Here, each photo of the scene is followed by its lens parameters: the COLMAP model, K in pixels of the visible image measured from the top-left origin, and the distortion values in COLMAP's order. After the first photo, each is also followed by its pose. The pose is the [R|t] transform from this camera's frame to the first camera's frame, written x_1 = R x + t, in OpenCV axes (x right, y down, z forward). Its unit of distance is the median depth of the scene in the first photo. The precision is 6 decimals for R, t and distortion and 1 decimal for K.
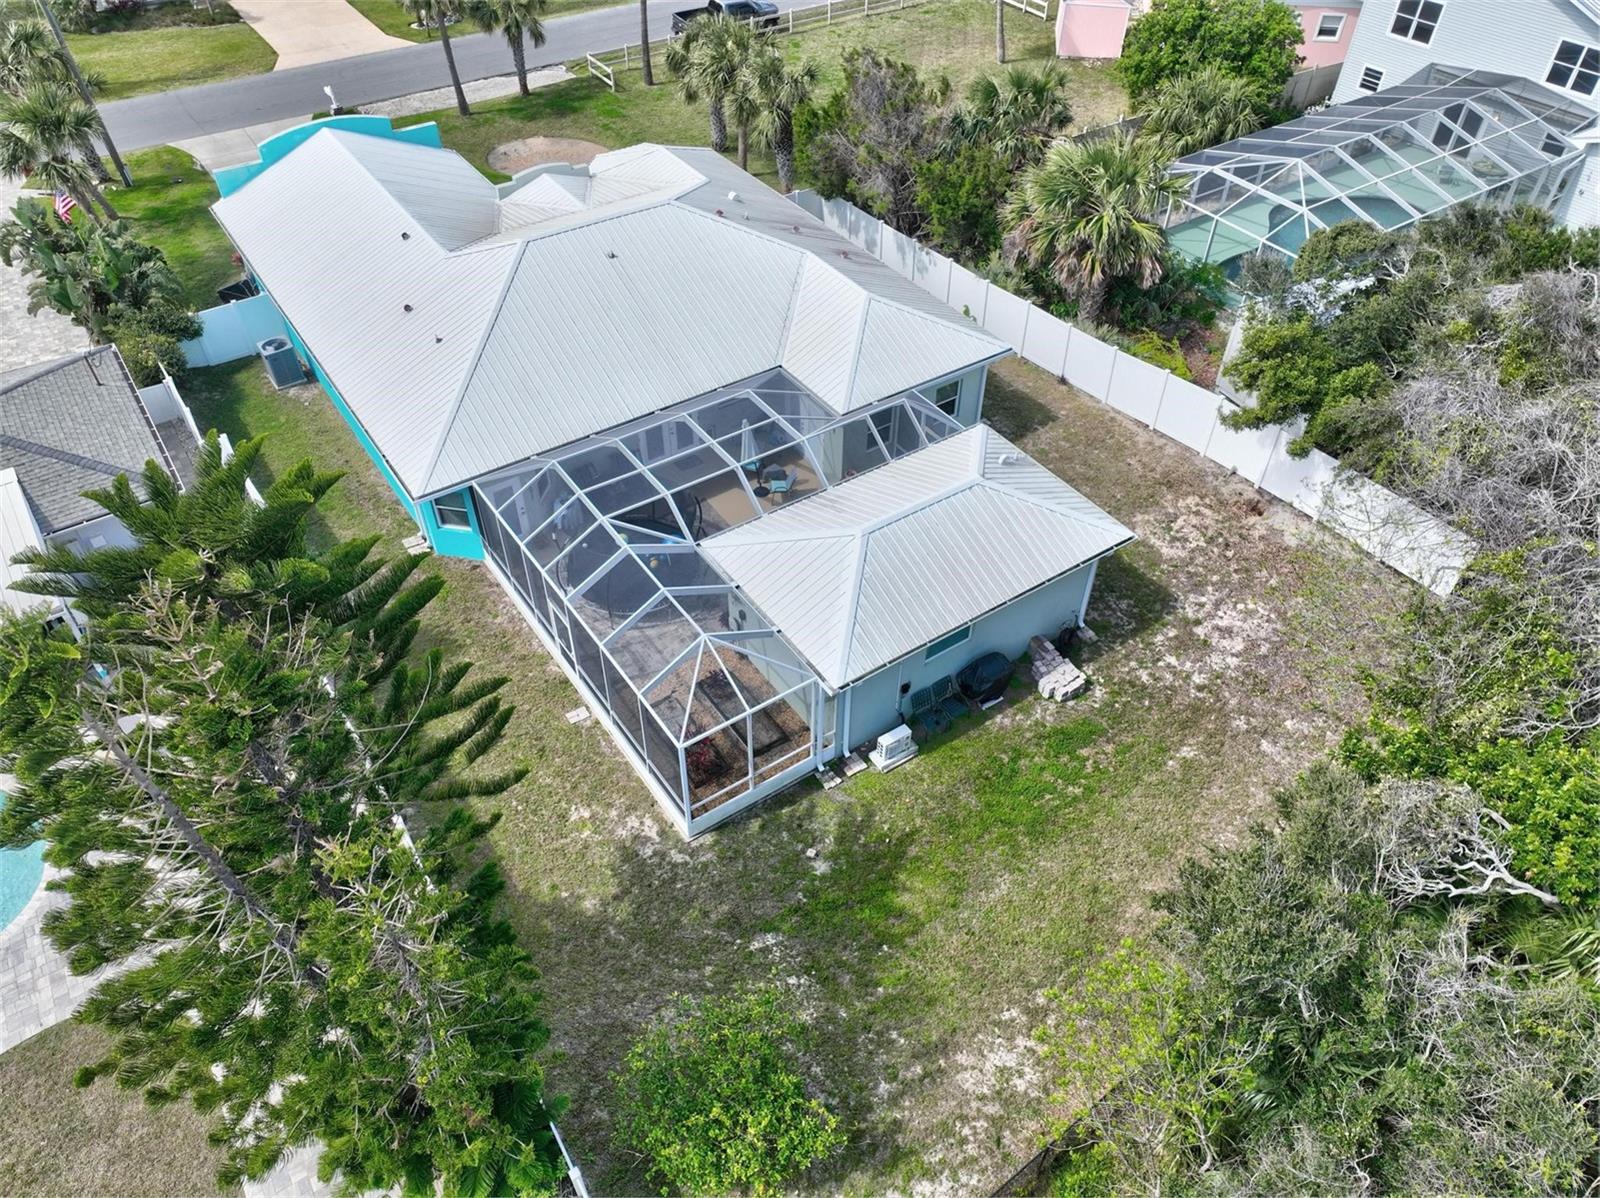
lens RADIAL K [[1130.2, 0, 800.0], [0, 1130.2, 599.0], [0, 0, 1]] dist [-0.000162, 0.014640]
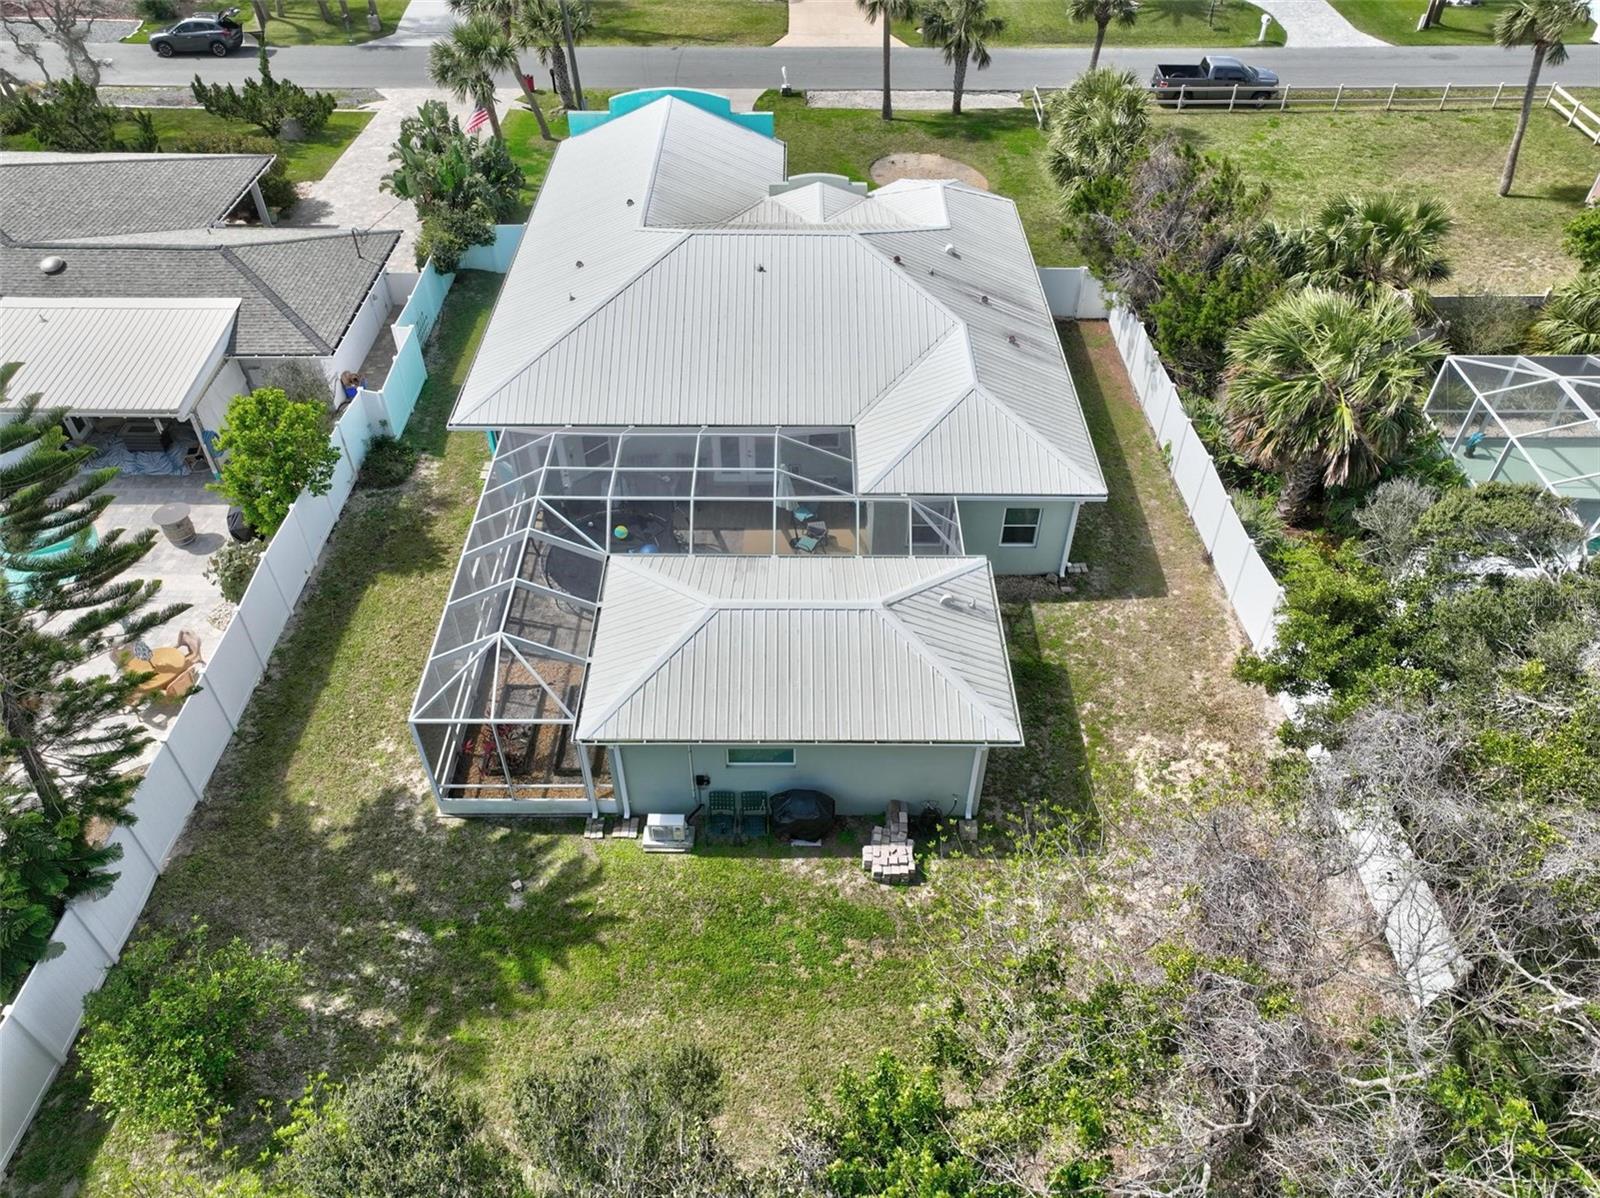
lens RADIAL K [[1130.2, 0, 800.0], [0, 1130.2, 599.0], [0, 0, 1]] dist [-0.000162, 0.014640]
pose [[0.825471, 0.383733, -0.413940, 0.415106], [-0.390210, 0.917850, 0.072720, -0.133098], [0.407840, 0.101496, 0.907395, 0.153533]]
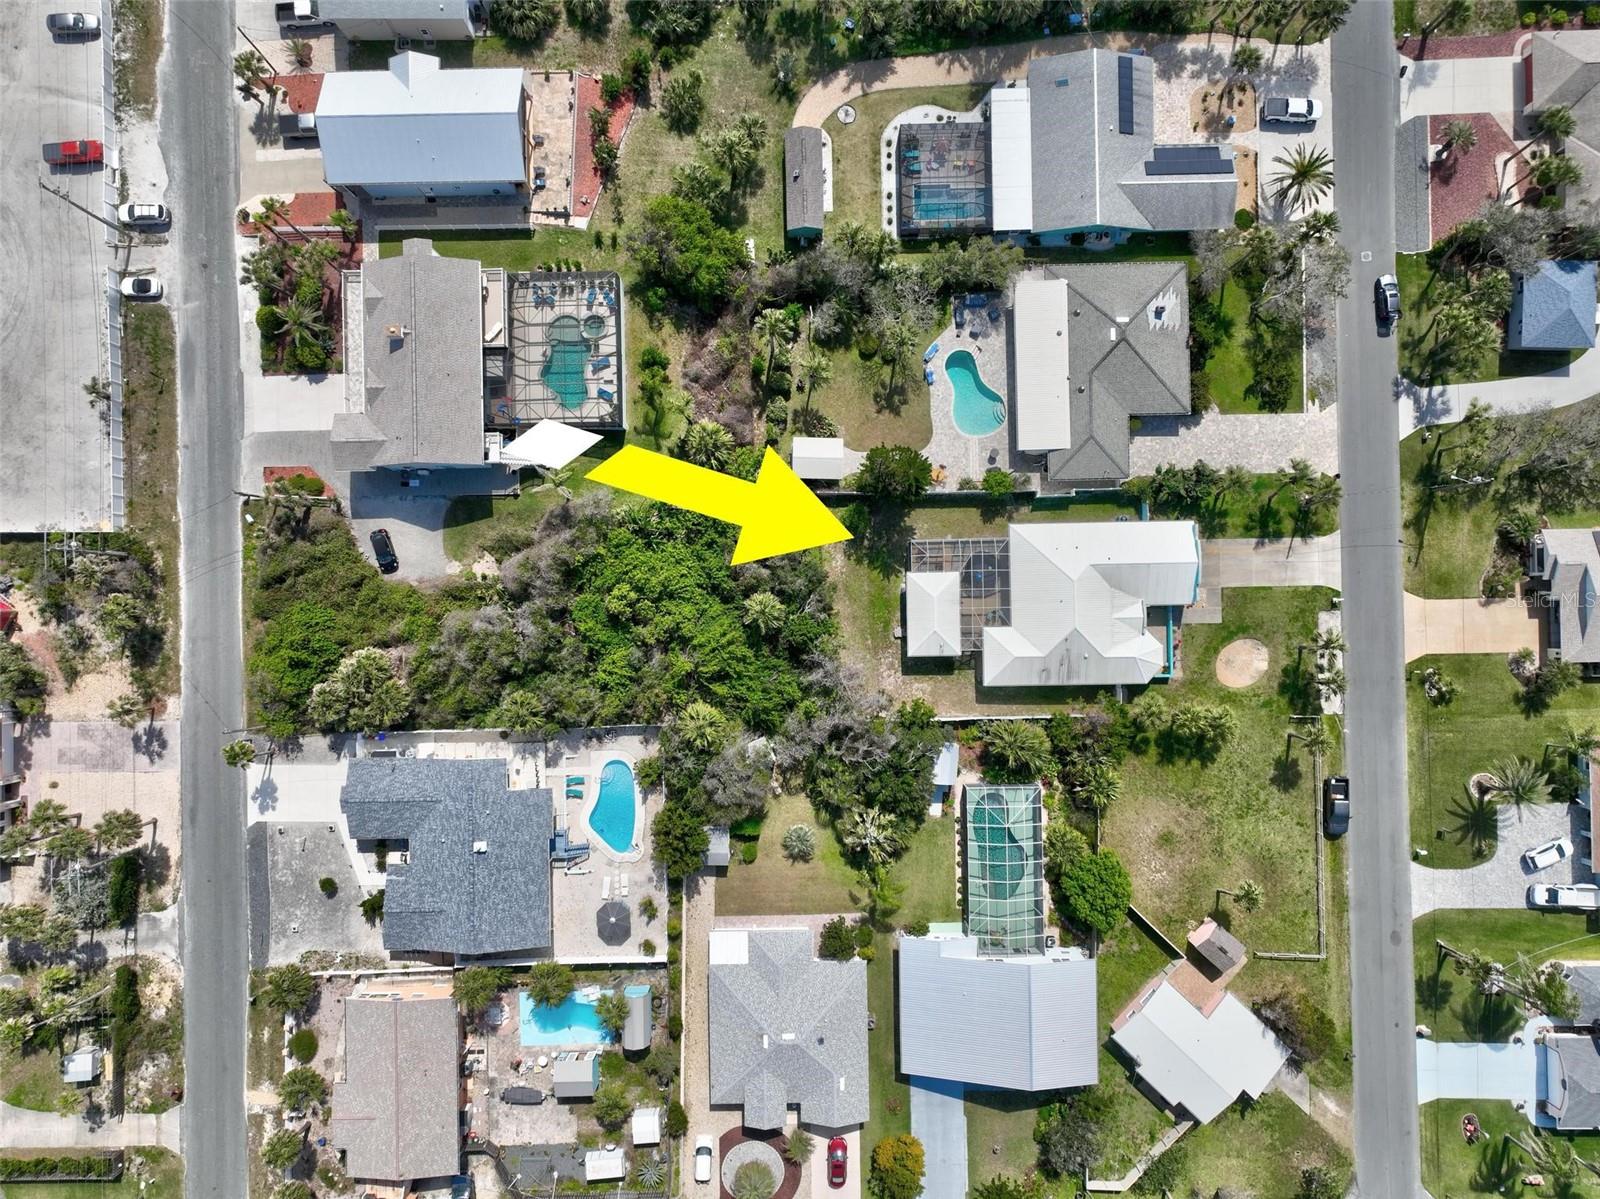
lens RADIAL K [[1112.5, 0, 799.1], [0, 1112.5, 657.6], [0, 0, 1]] dist [-0.001243, -0.000431]
pose [[-0.551708, 0.834037, -0.000593, 0.484595], [-0.564977, -0.373204, 0.735880, -2.694917], [0.613530, 0.406325, 0.677112, -1.962160]]
